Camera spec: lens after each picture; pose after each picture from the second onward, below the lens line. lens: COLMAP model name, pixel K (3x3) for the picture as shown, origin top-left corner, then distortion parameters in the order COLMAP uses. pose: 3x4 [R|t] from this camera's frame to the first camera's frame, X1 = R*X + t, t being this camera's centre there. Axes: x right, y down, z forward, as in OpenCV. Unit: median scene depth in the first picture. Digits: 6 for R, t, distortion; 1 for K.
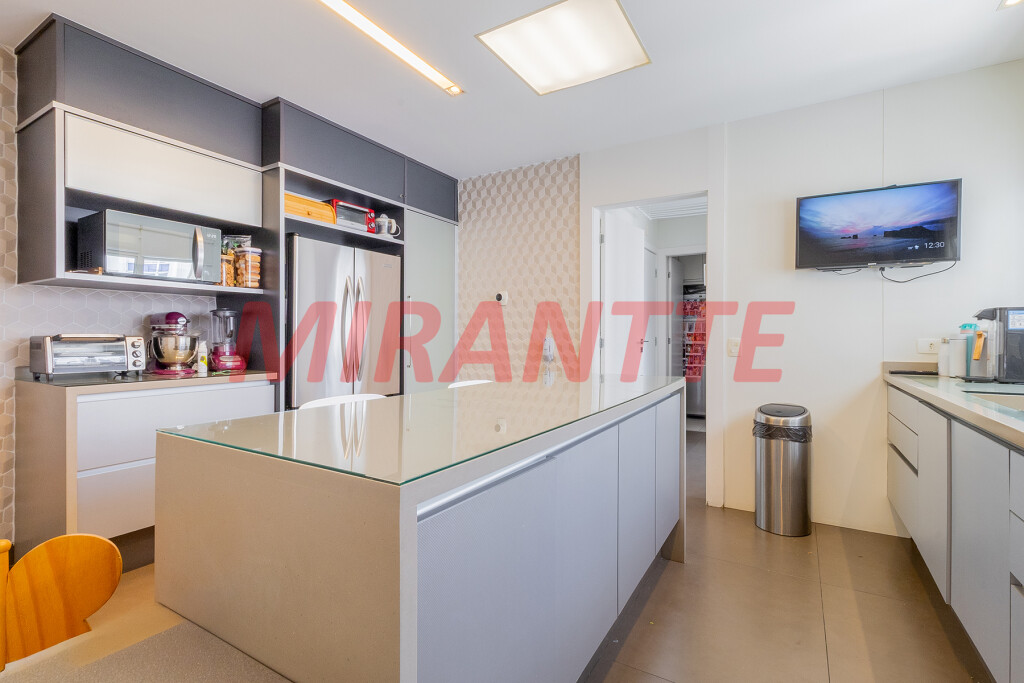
lens RADIAL K [[468.5, 0, 512.7], [0, 468.5, 338.5], [0, 0, 1]] dist [0.001115, 0.000185]
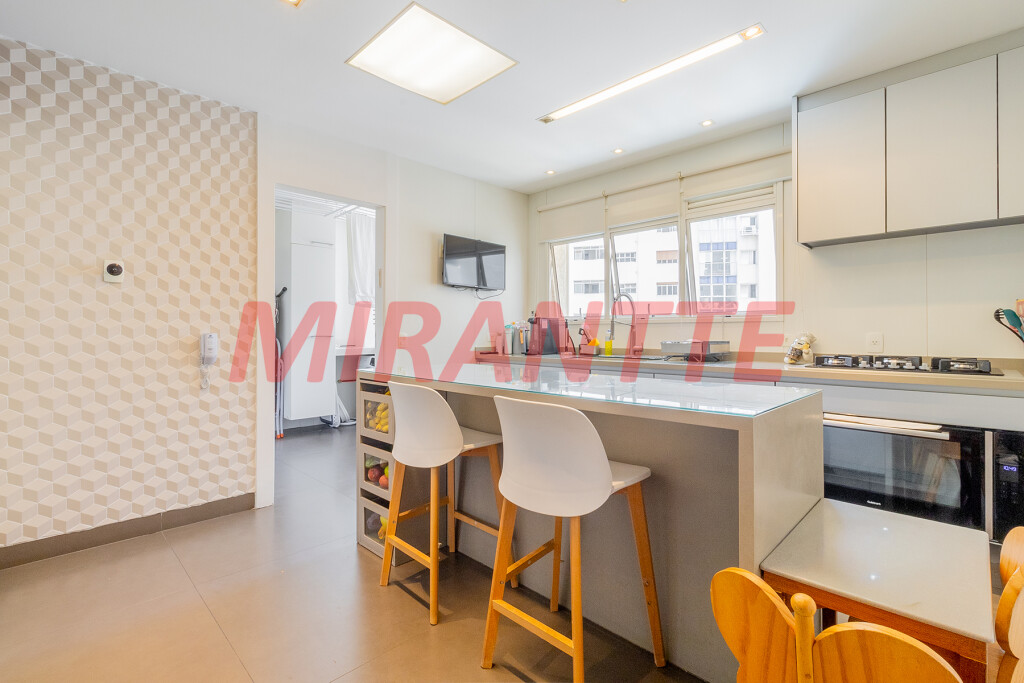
lens RADIAL K [[468.5, 0, 511.8], [0, 468.5, 335.6], [0, 0, 1]] dist [0.001115, 0.000185]
pose [[0.238940, -0.010637, 0.970976, -0.552543], [0.002208, 0.999943, 0.010411, -0.005114], [-0.971032, -0.000344, 0.238950, 0.353555]]
